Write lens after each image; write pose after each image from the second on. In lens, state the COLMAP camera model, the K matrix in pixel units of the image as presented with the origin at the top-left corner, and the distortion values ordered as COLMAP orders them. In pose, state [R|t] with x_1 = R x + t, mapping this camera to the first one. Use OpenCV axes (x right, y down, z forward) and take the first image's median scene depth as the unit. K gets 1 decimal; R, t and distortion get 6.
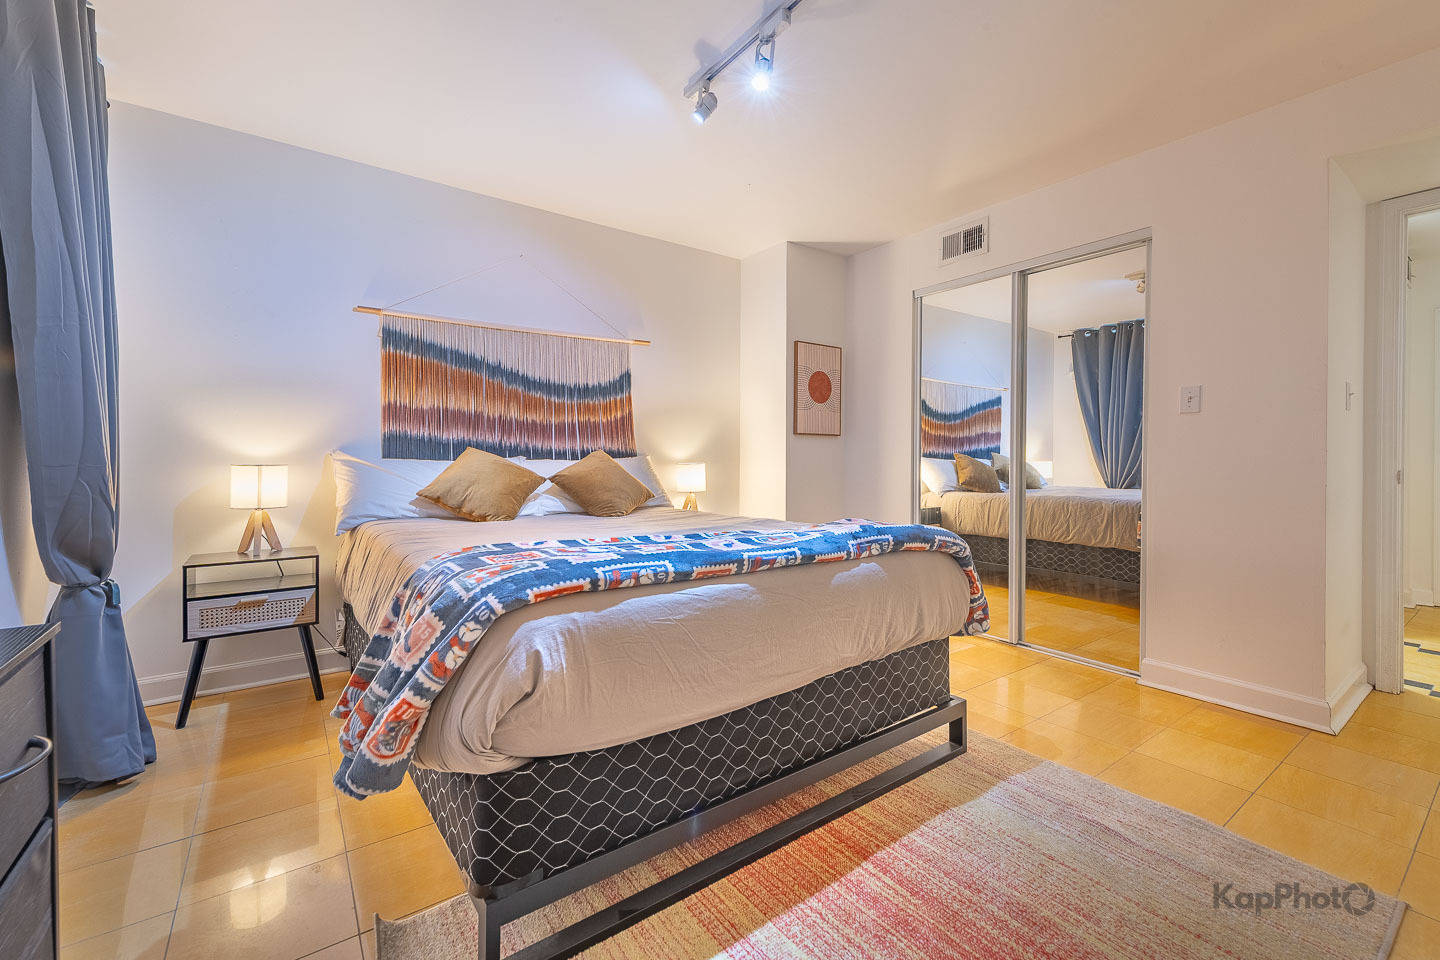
lens RADIAL K [[606.7, 0, 723.5], [0, 606.7, 452.9], [0, 0, 1]] dist [0.002564, 0.000171]
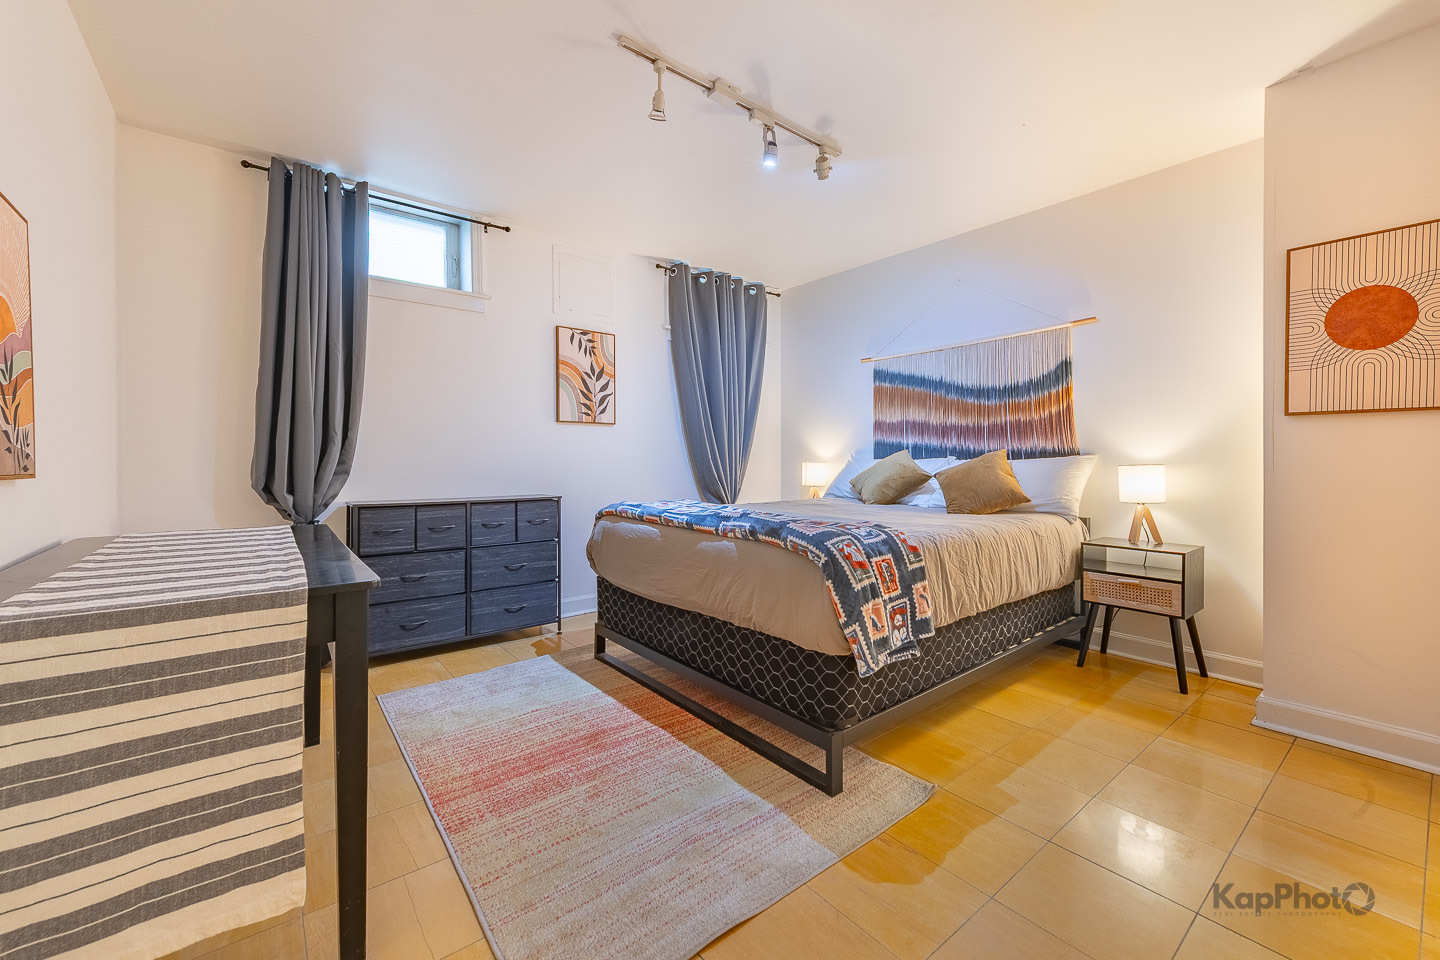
lens RADIAL K [[574.9, 0, 716.3], [0, 574.9, 470.5], [0, 0, 1]] dist [0.011442, -0.000119]
pose [[0.030027, 0.020424, -0.999340, 0.734722], [0.008283, 0.999752, 0.020681, 0.007214], [0.999515, -0.008899, 0.029850, 0.496550]]
